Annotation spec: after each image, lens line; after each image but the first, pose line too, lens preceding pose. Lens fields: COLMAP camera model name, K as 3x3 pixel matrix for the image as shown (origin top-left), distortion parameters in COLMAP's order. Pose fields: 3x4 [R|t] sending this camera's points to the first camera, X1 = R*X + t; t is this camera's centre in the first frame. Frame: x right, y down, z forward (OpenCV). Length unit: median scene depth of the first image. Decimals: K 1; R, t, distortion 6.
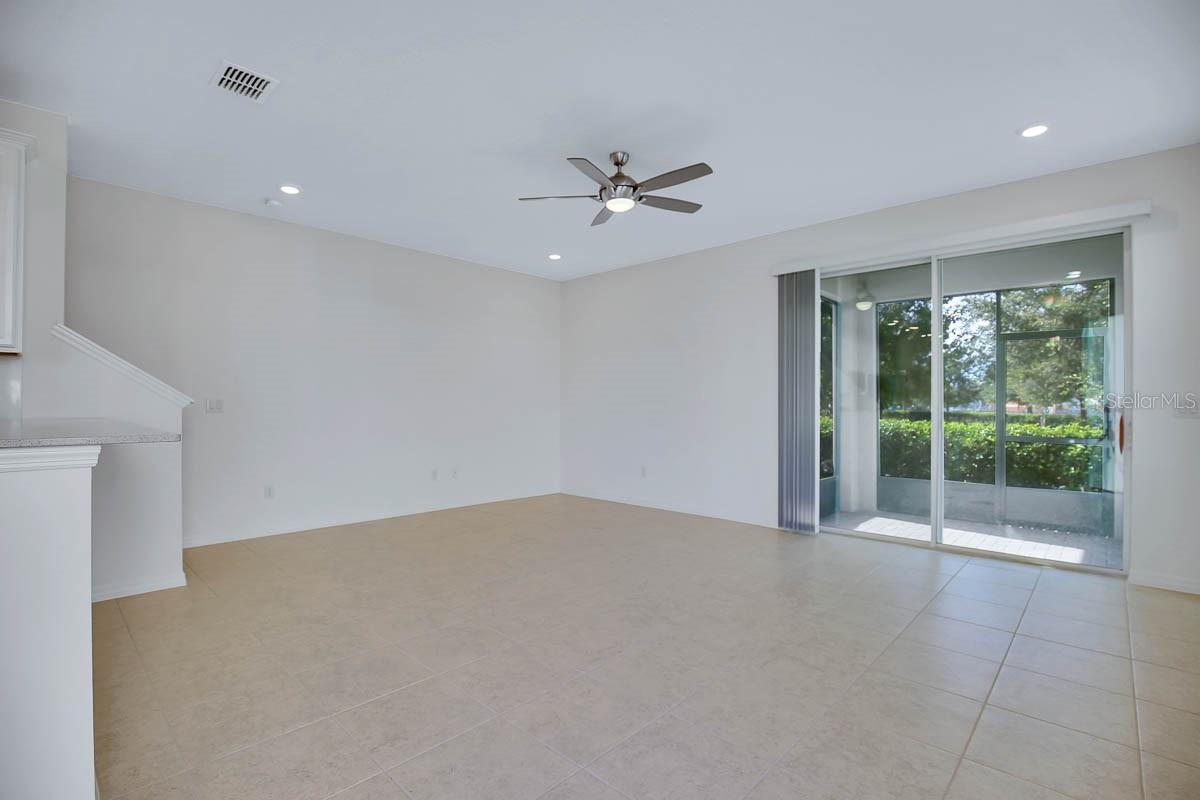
lens RADIAL K [[537.2, 0, 604.7], [0, 537.2, 404.1], [0, 0, 1]] dist [-0.031651, 0.000382]
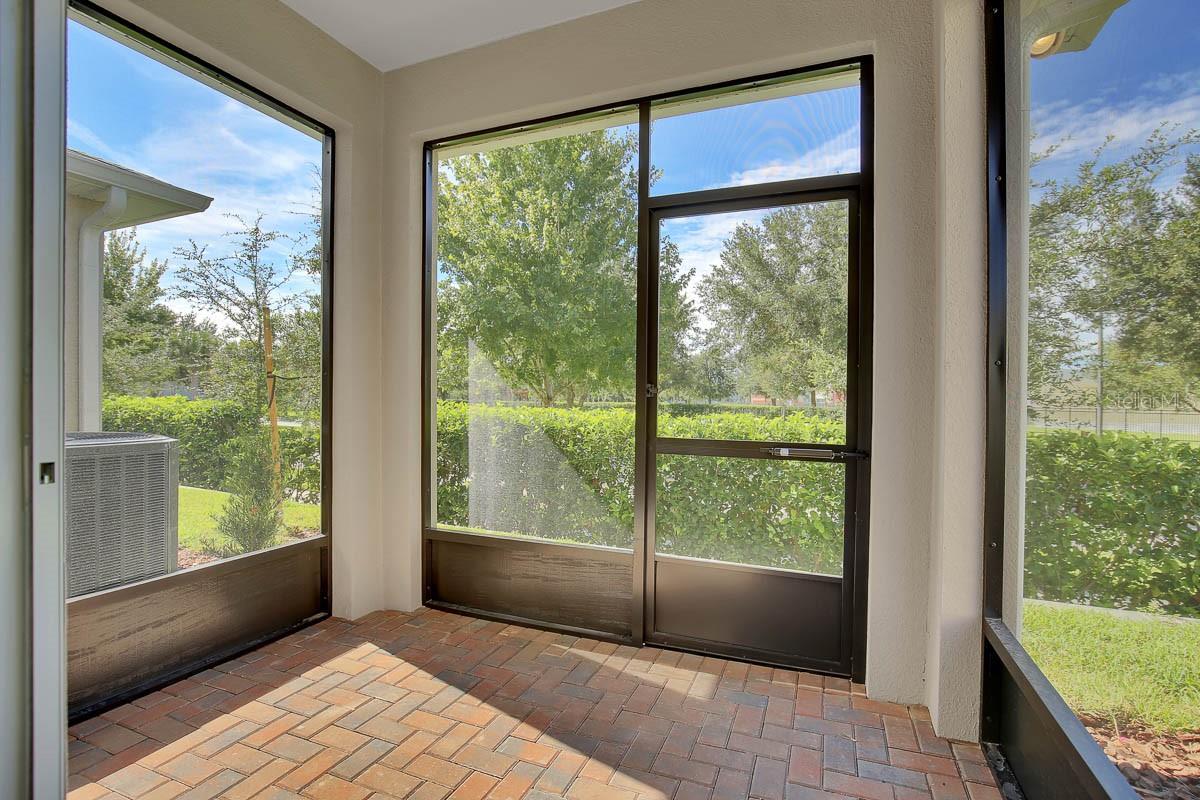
lens RADIAL K [[537.2, 0, 604.7], [0, 537.2, 404.1], [0, 0, 1]] dist [-0.031651, 0.000382]
pose [[0.932980, -0.001688, 0.359925, 0.073360], [-0.002434, 0.999937, 0.010998, 0.003329], [-0.359921, -0.011137, 0.932916, 0.079310]]
